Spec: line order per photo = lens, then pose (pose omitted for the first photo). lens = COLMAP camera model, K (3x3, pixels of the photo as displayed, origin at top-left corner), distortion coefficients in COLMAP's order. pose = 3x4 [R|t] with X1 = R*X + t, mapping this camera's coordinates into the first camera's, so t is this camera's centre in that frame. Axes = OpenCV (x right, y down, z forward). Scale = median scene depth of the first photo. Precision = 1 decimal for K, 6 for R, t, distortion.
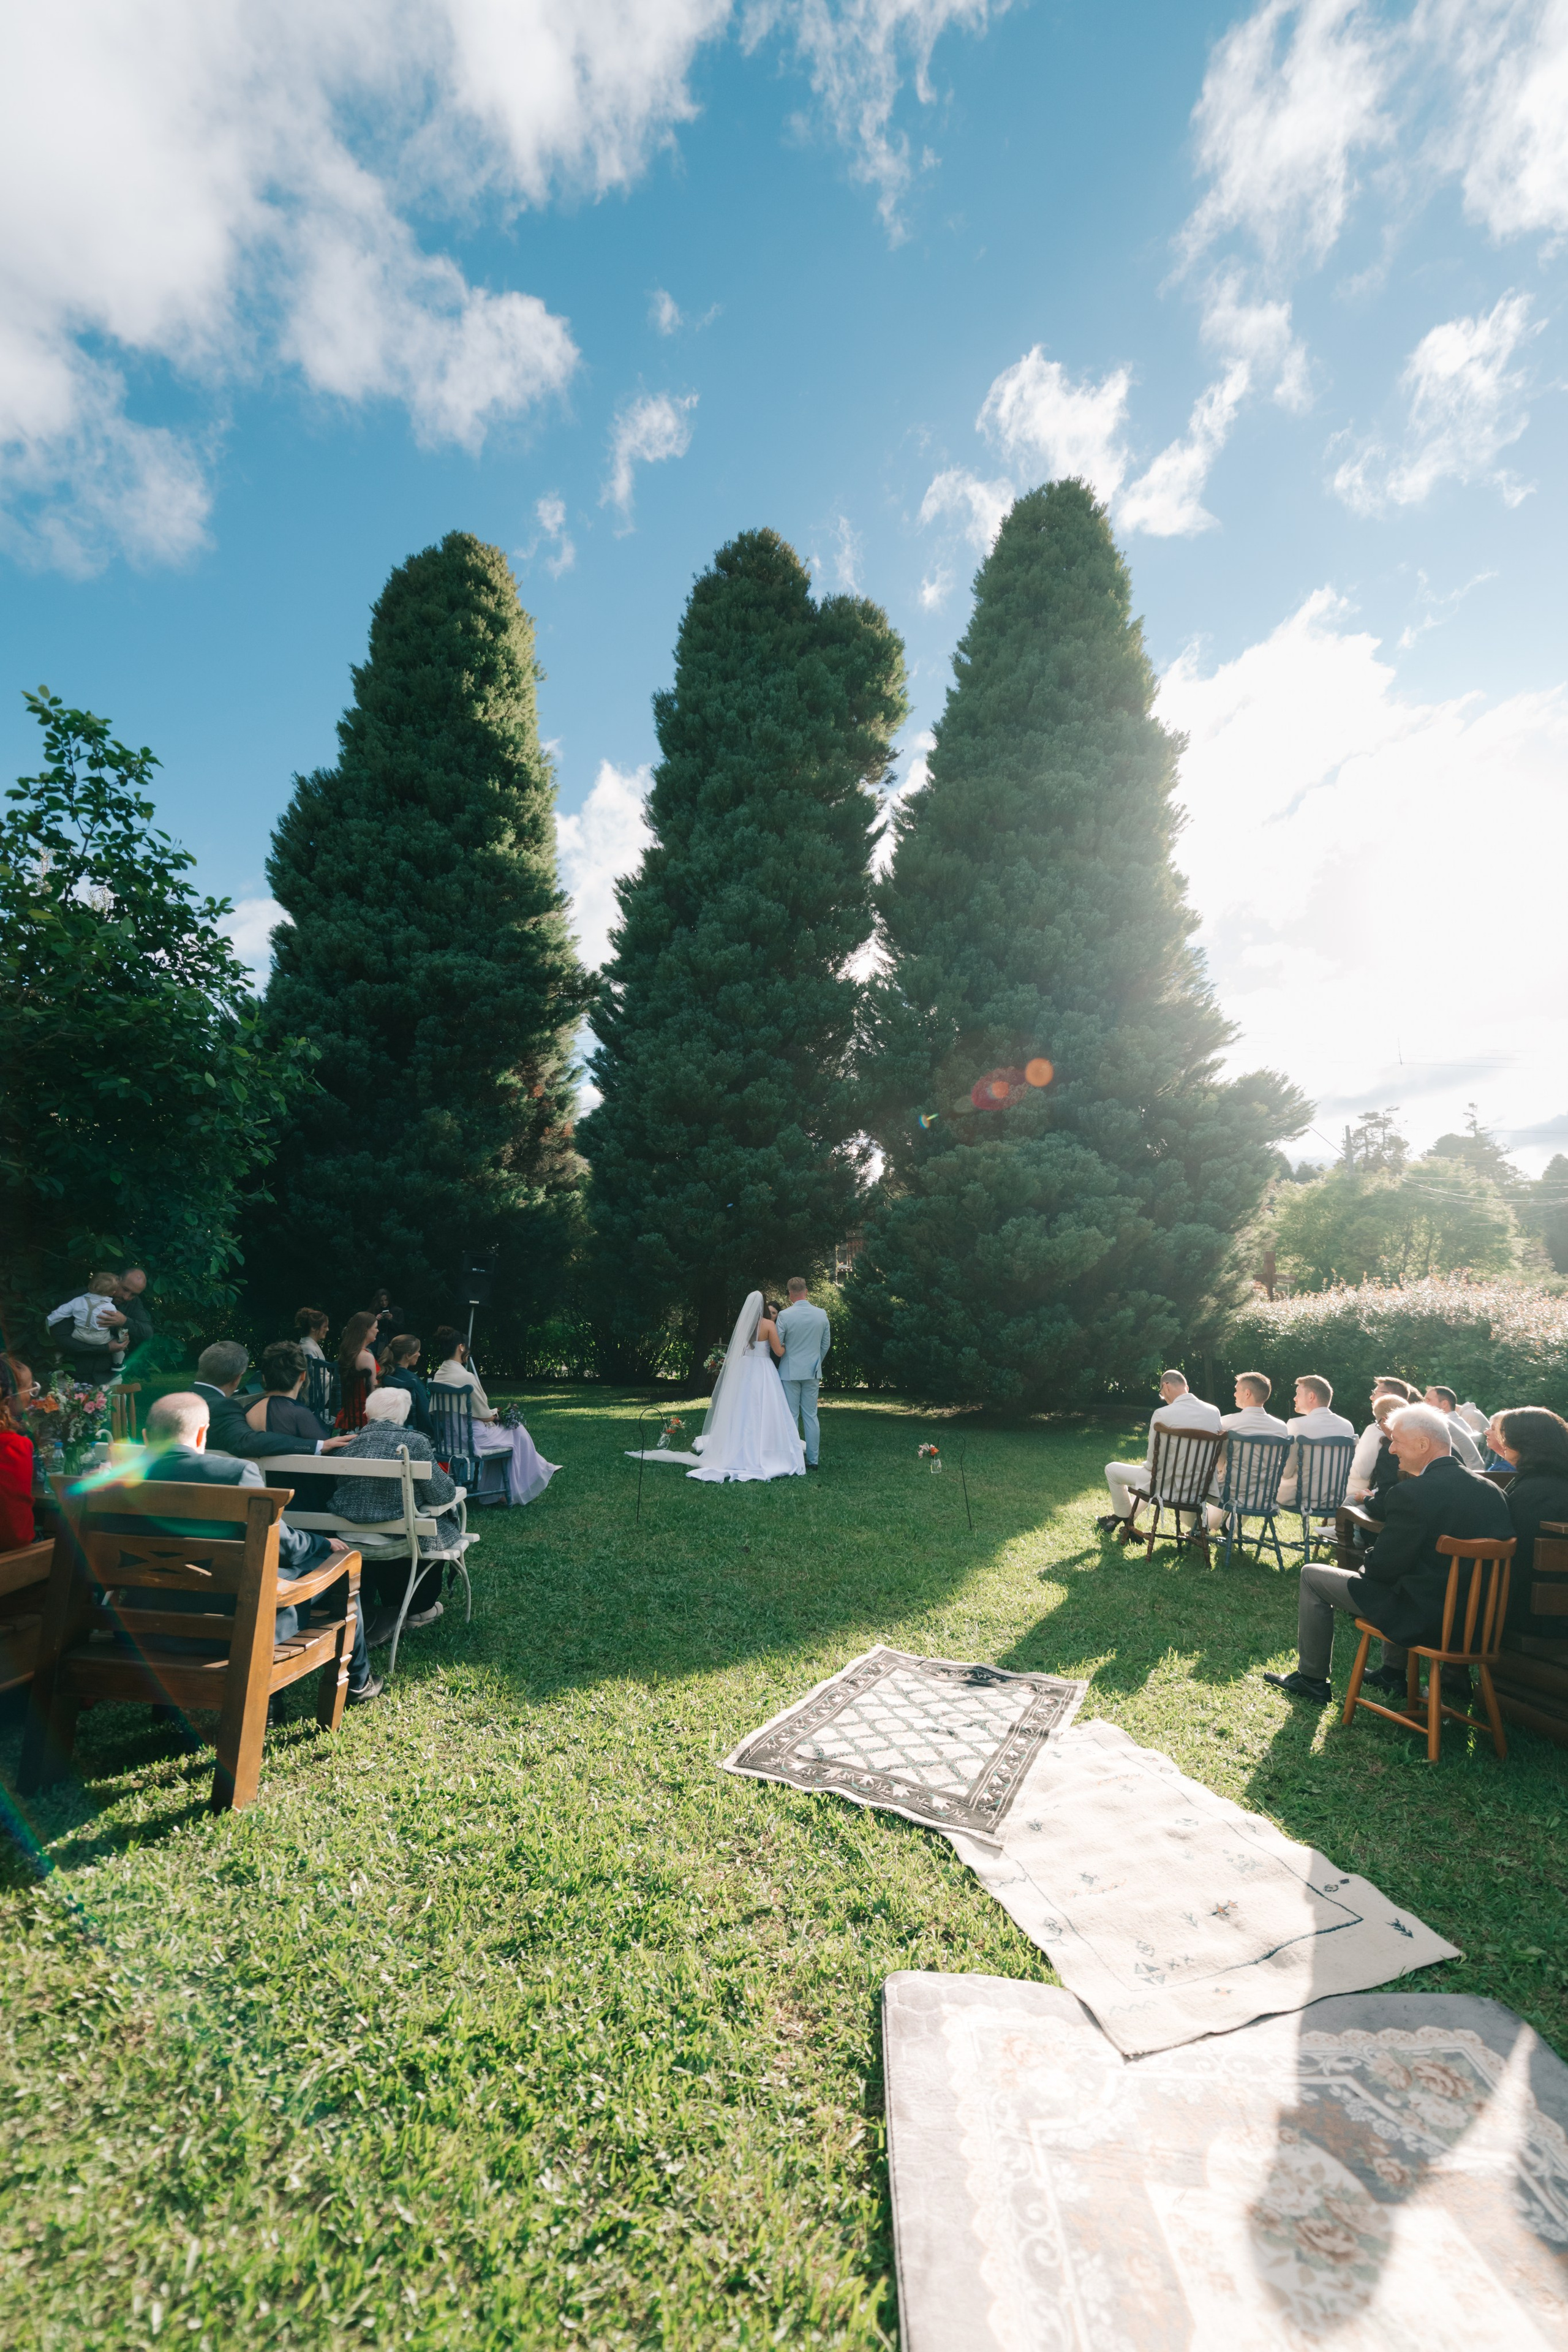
lens RADIAL K [[946.5, 0, 784.0], [0, 946.5, 1176.0], [0, 0, 1]] dist [-0.000286, -0.008202]
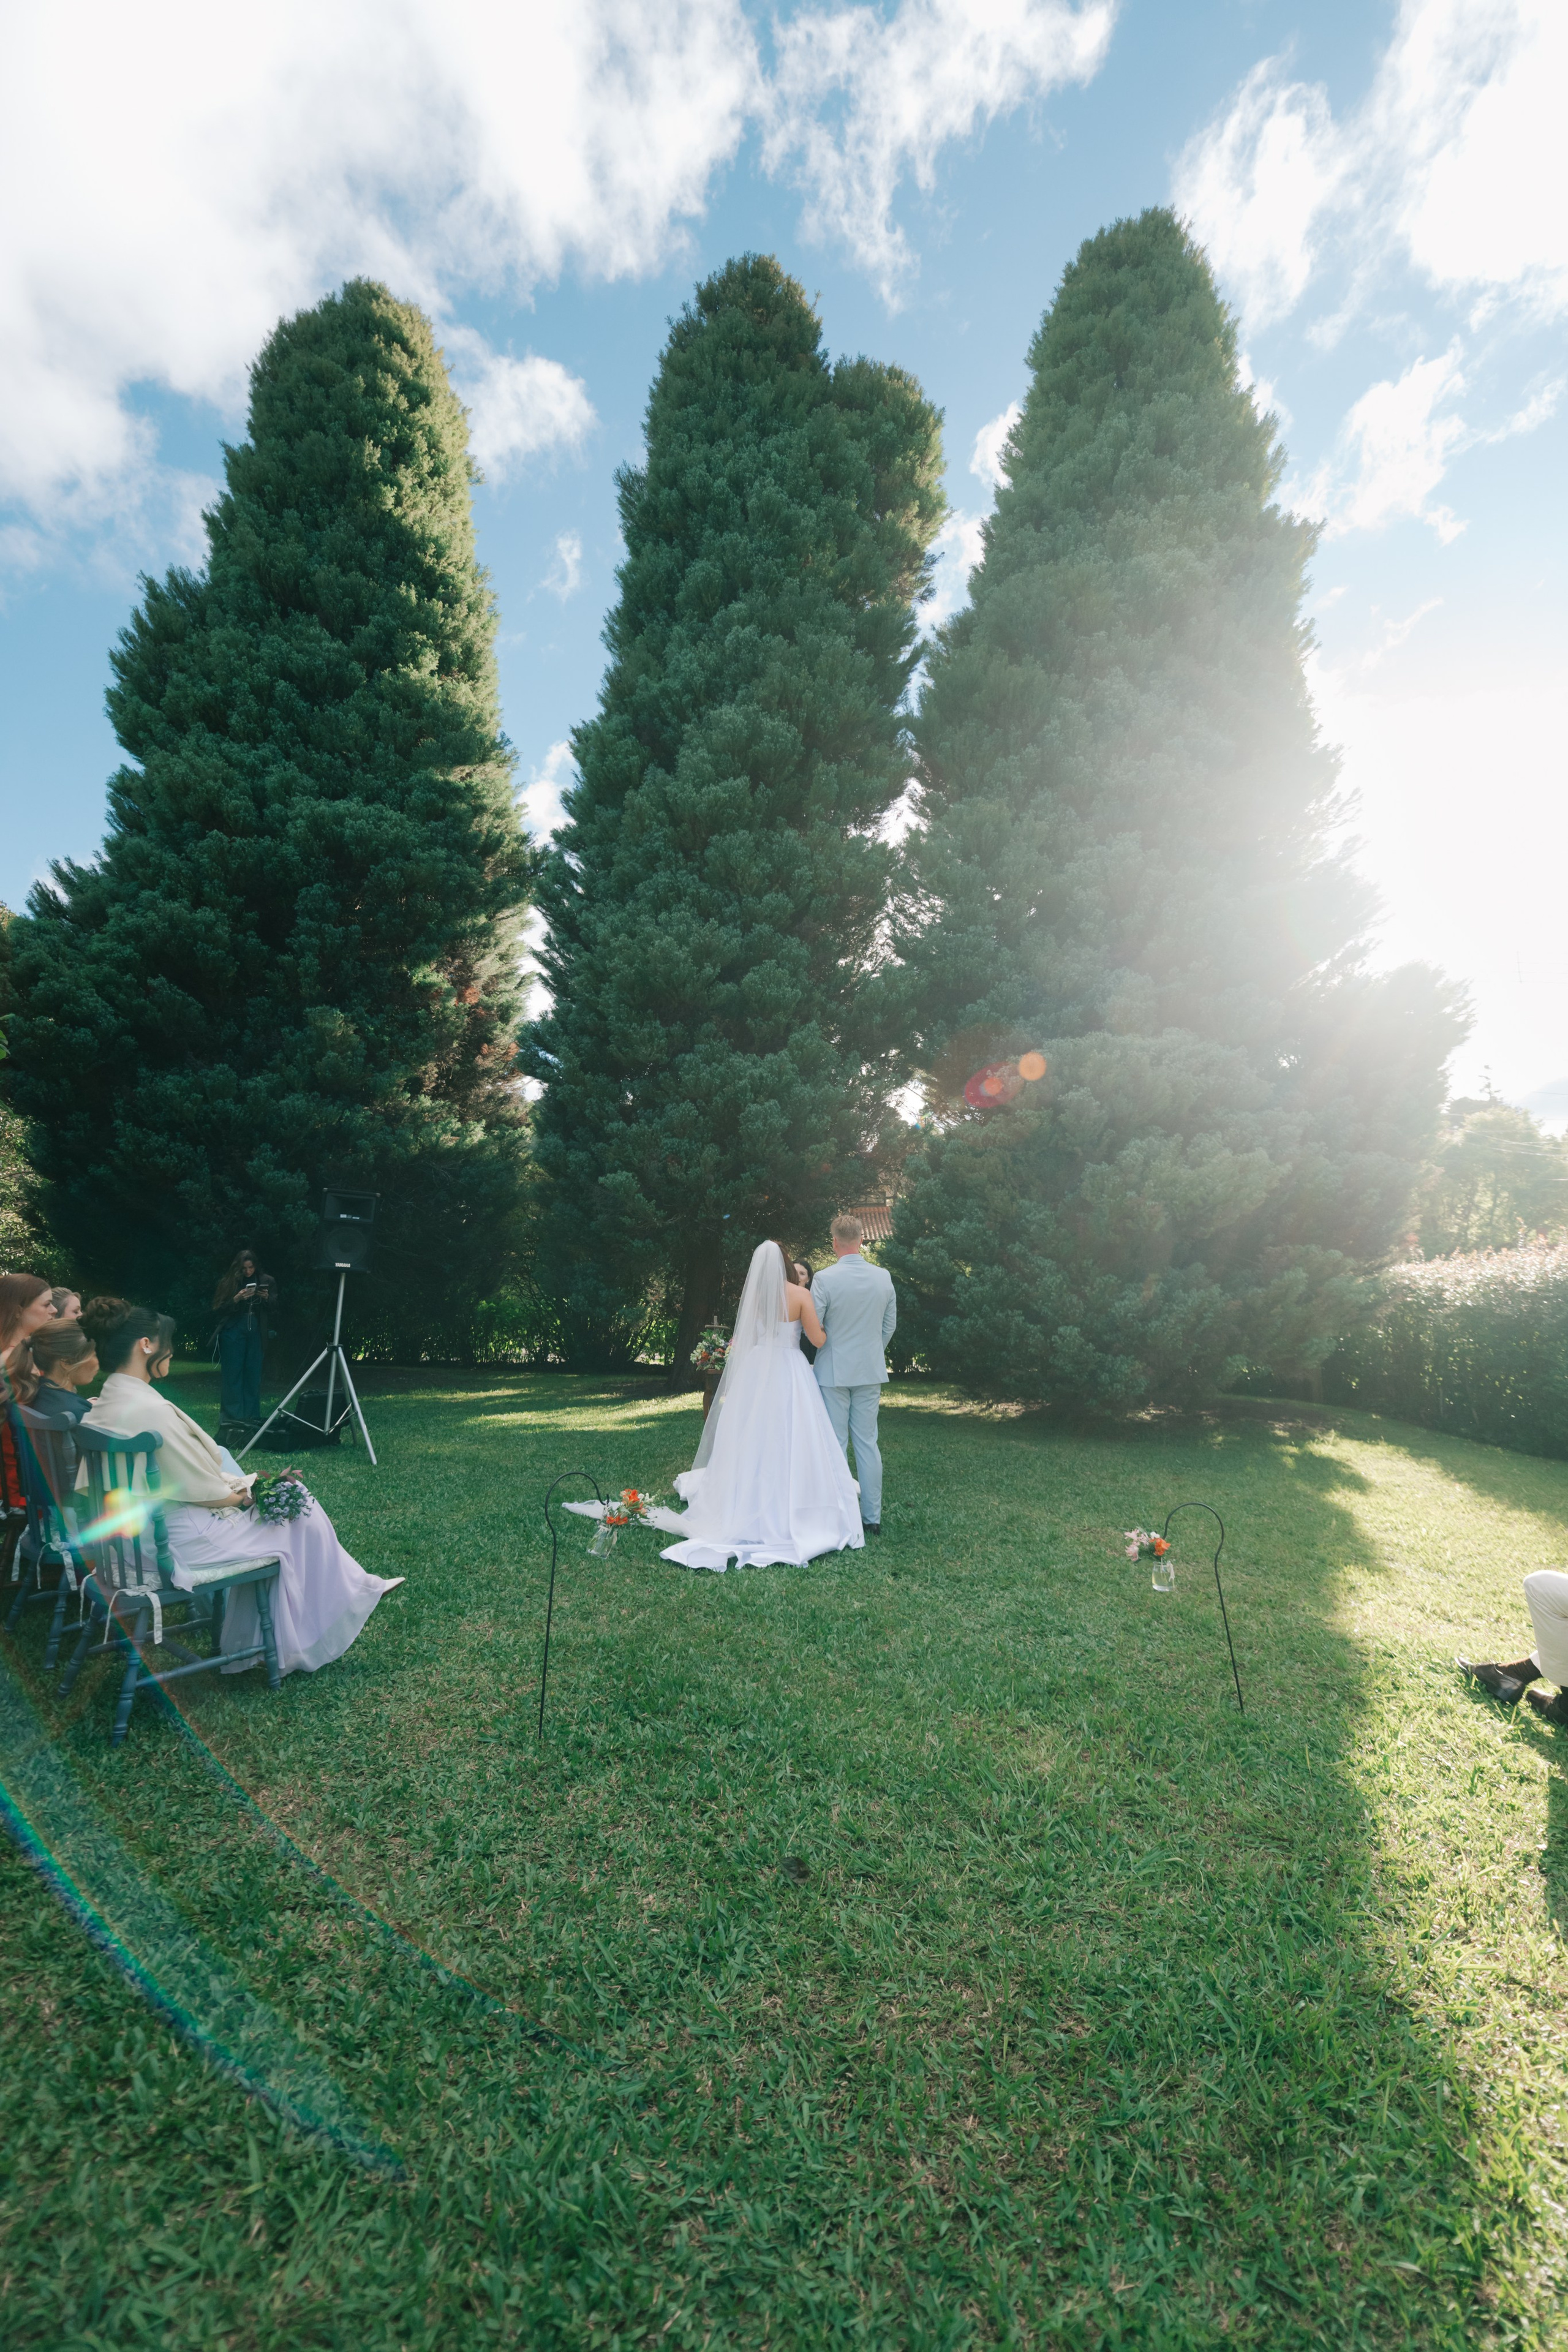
lens RADIAL K [[946.5, 0, 784.0], [0, 946.5, 1176.0], [0, 0, 1]] dist [-0.000286, -0.008202]
pose [[0.999897, -0.007631, 0.012166, -0.017976], [0.007311, 0.999631, 0.026152, 0.038086], [-0.012361, -0.026061, 0.999584, 0.229691]]
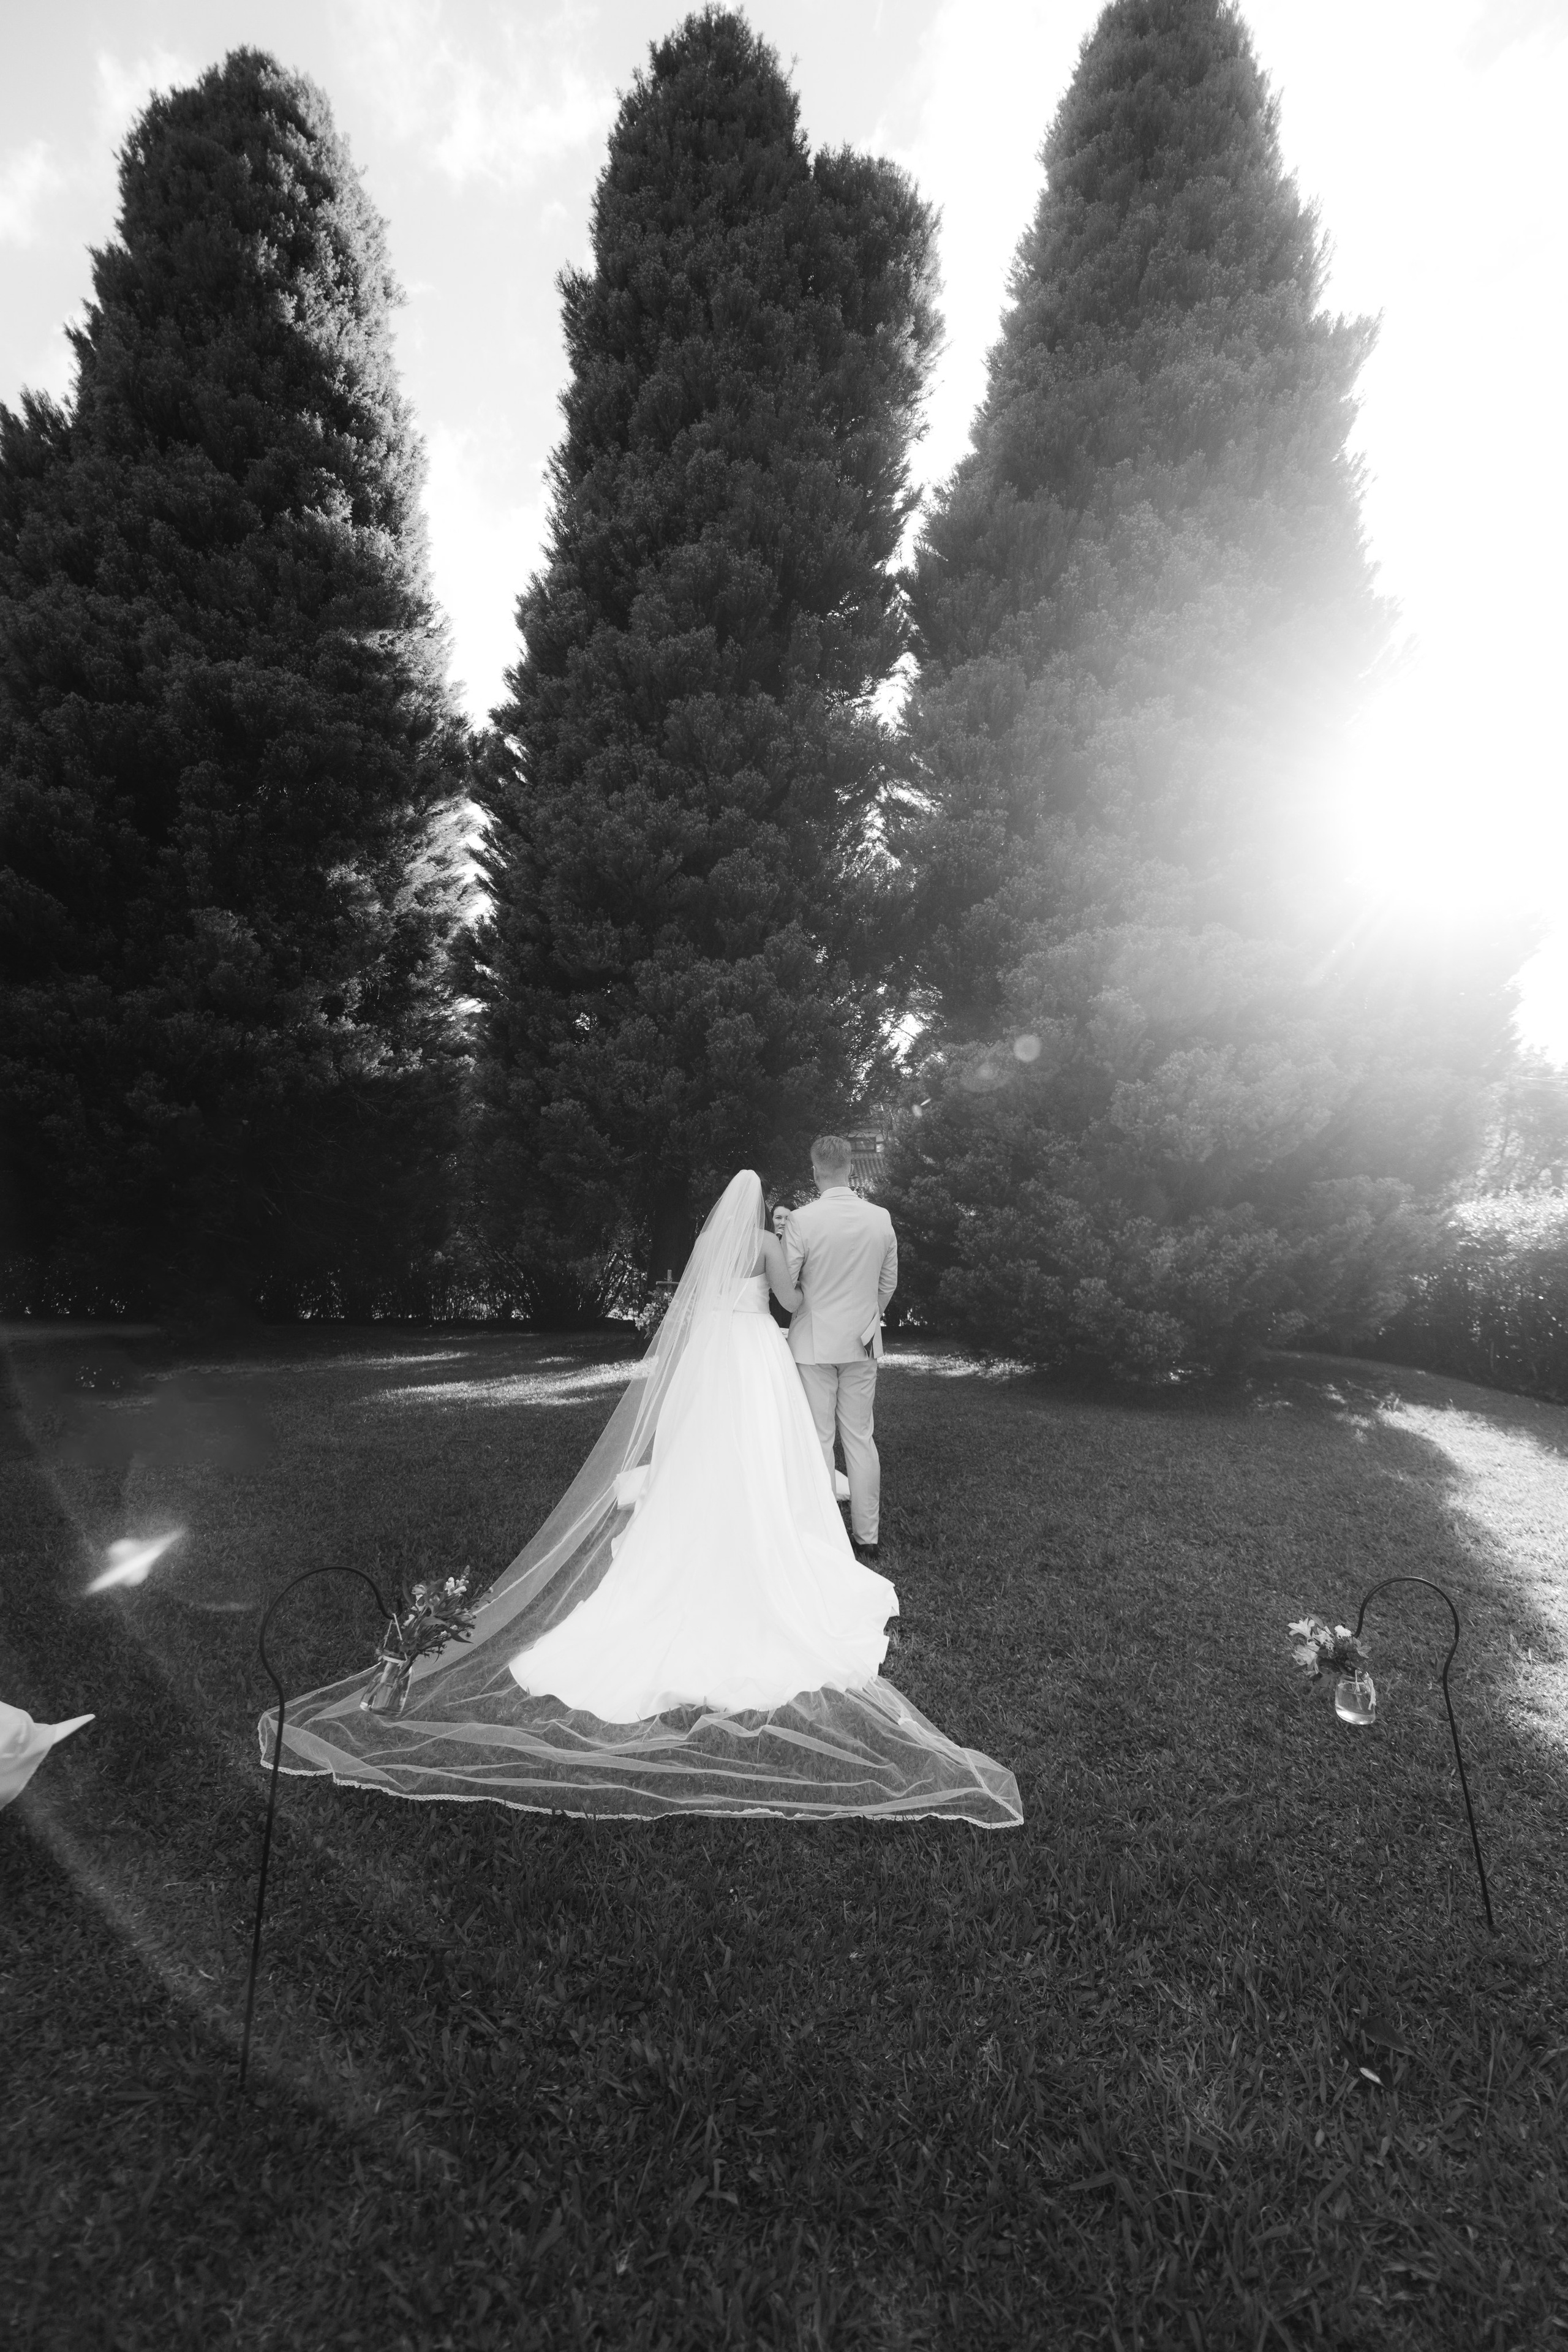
lens RADIAL K [[946.5, 0, 784.0], [0, 946.5, 1176.0], [0, 0, 1]] dist [-0.000286, -0.008202]
pose [[0.999581, -0.016102, 0.024053, -0.010398], [0.014147, 0.996747, 0.079340, 0.052498], [-0.025252, -0.078967, 0.996557, 0.319599]]
